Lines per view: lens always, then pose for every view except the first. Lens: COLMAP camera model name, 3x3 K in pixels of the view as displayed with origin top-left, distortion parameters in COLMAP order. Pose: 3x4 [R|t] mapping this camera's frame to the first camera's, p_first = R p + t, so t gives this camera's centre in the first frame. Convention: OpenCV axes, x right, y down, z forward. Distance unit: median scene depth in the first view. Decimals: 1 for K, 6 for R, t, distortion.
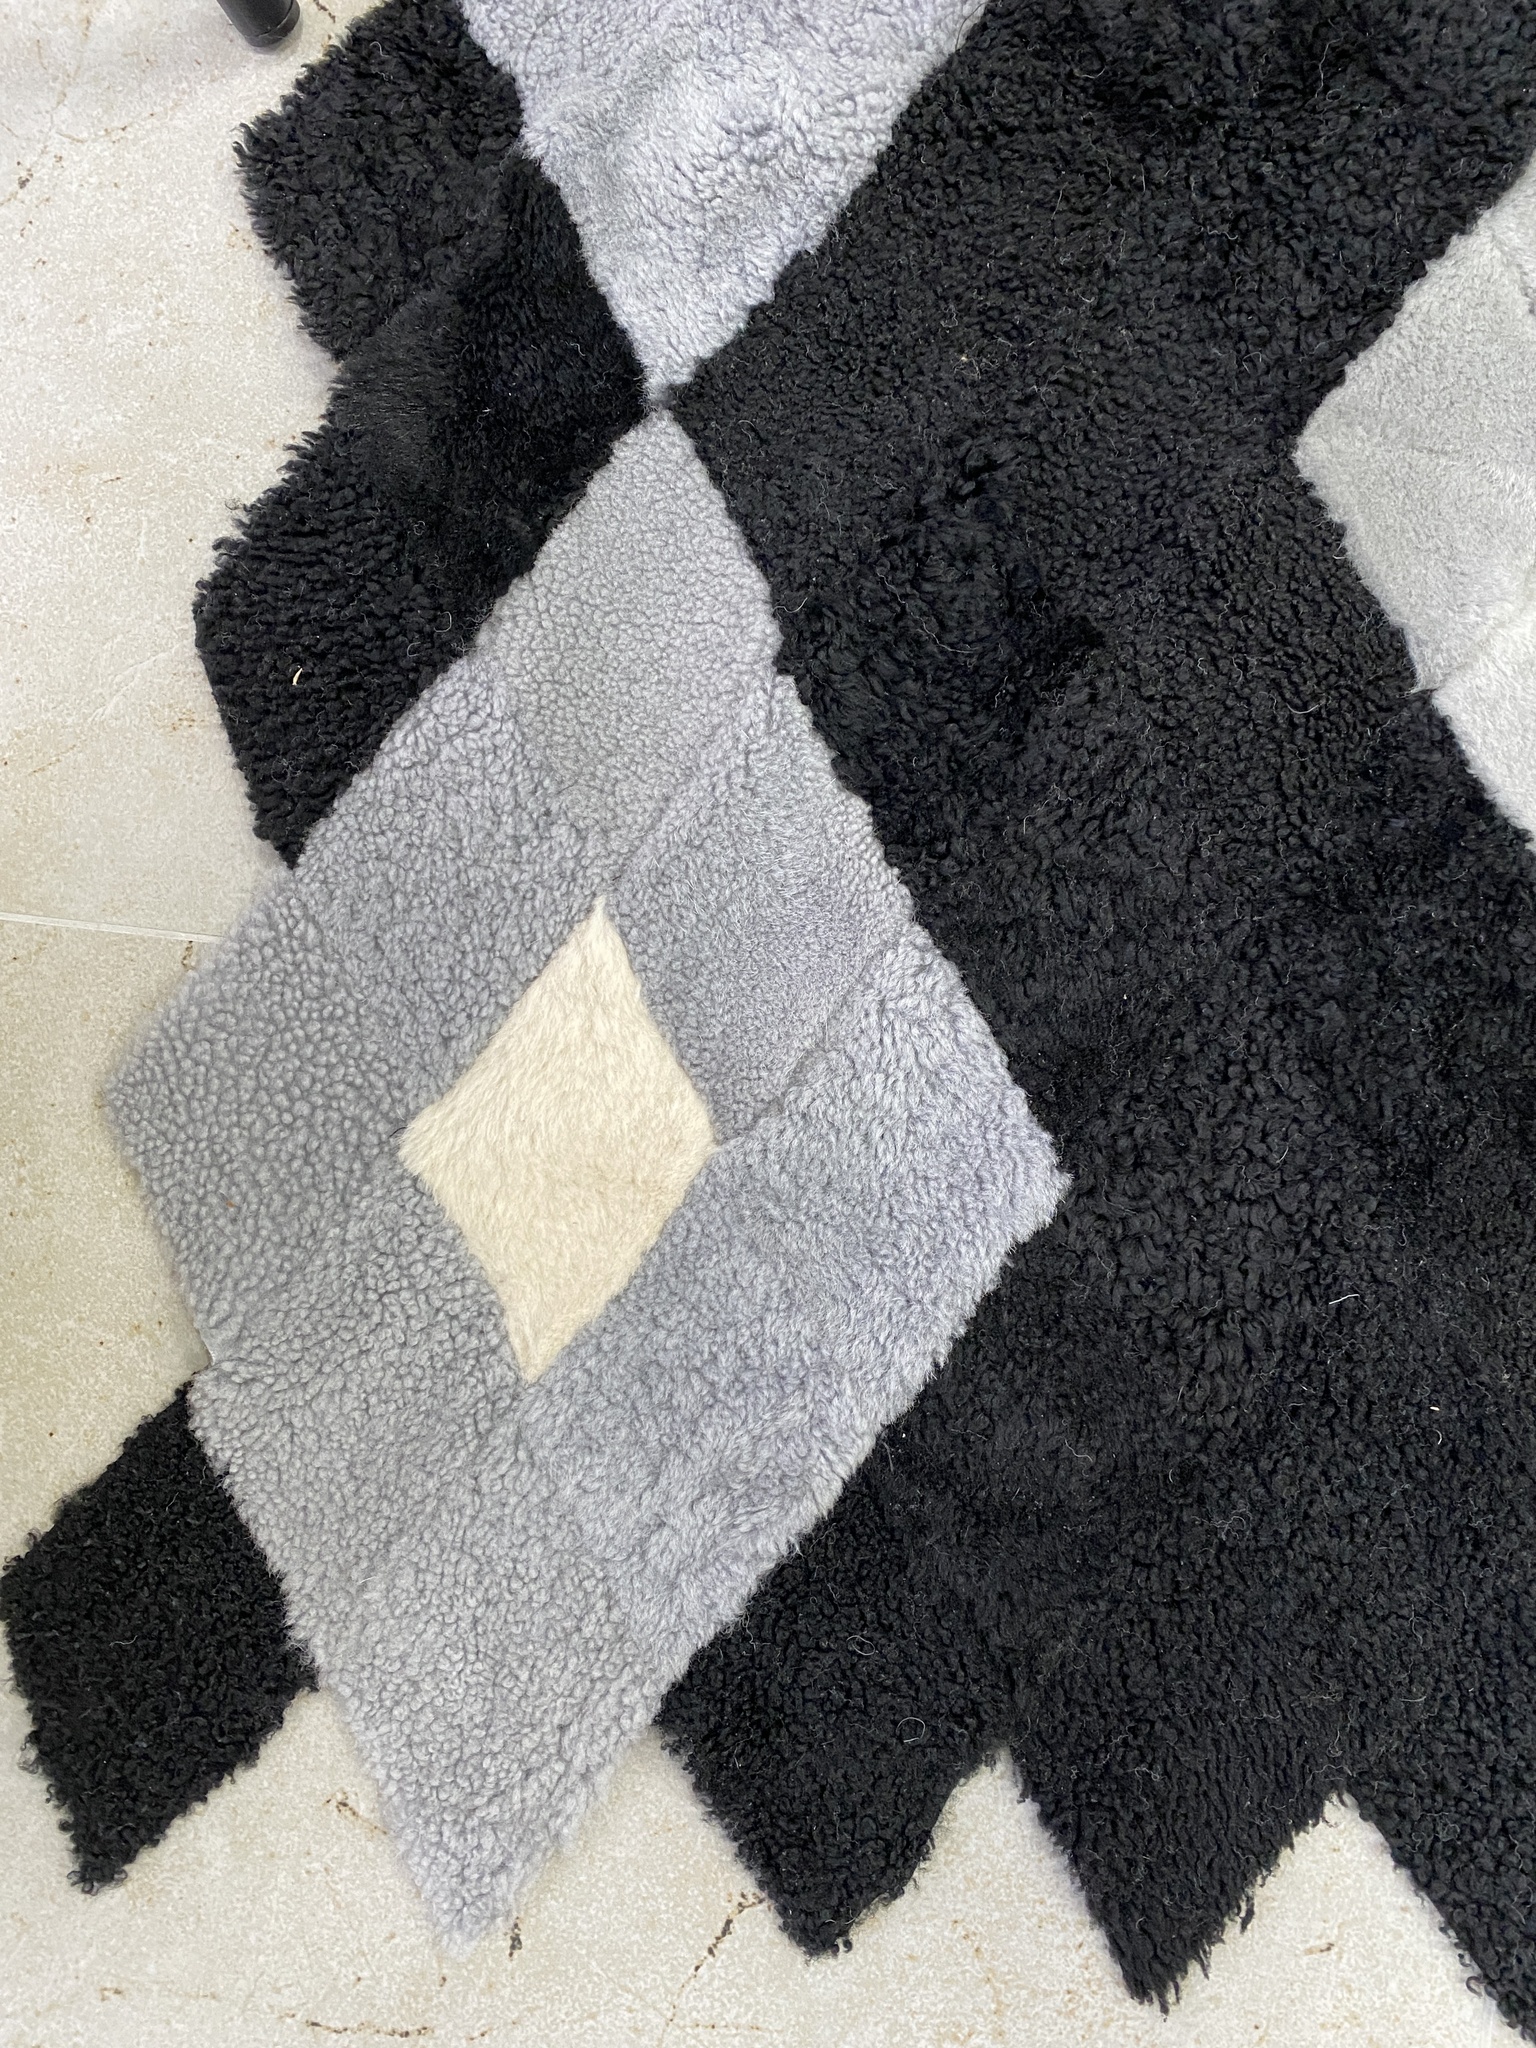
lens RADIAL K [[1540.9, 0, 780.2], [0, 1540.9, 1022.8], [0, 0, 1]] dist [0.042764, -0.058038]
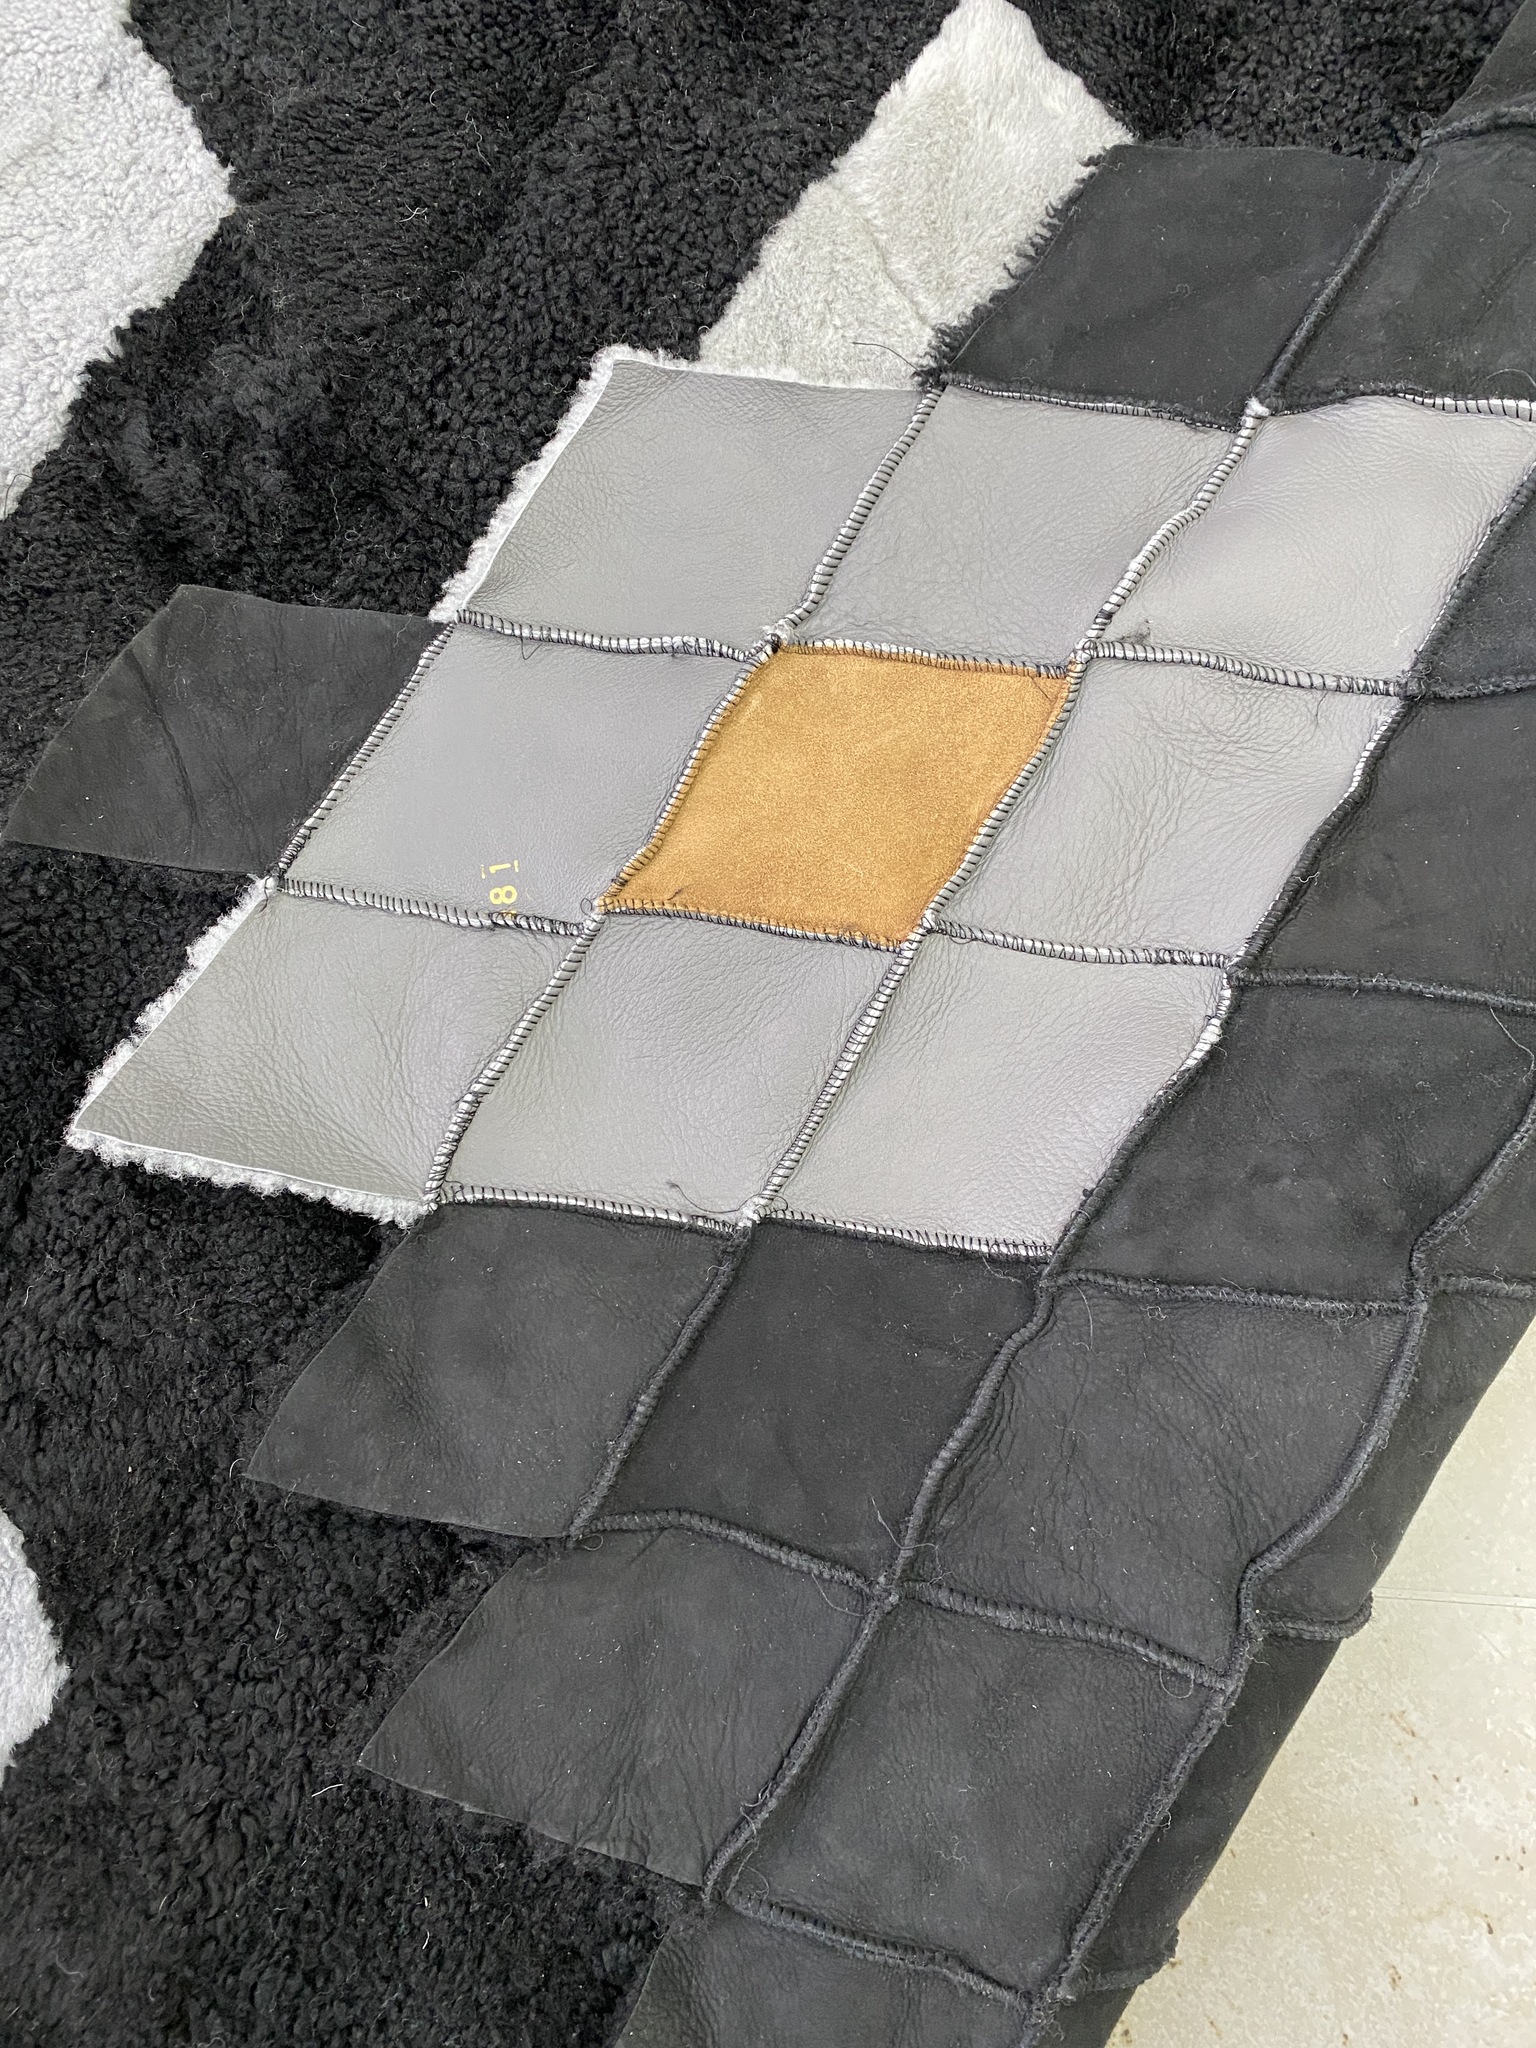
lens RADIAL K [[1540.9, 0, 761.4], [0, 1540.9, 1032.2], [0, 0, 1]] dist [0.042764, -0.058038]
pose [[0.996816, -0.075232, -0.026424, 0.669986], [0.072959, 0.994244, -0.078454, -0.185497], [0.032174, 0.076276, 0.996568, 0.019646]]
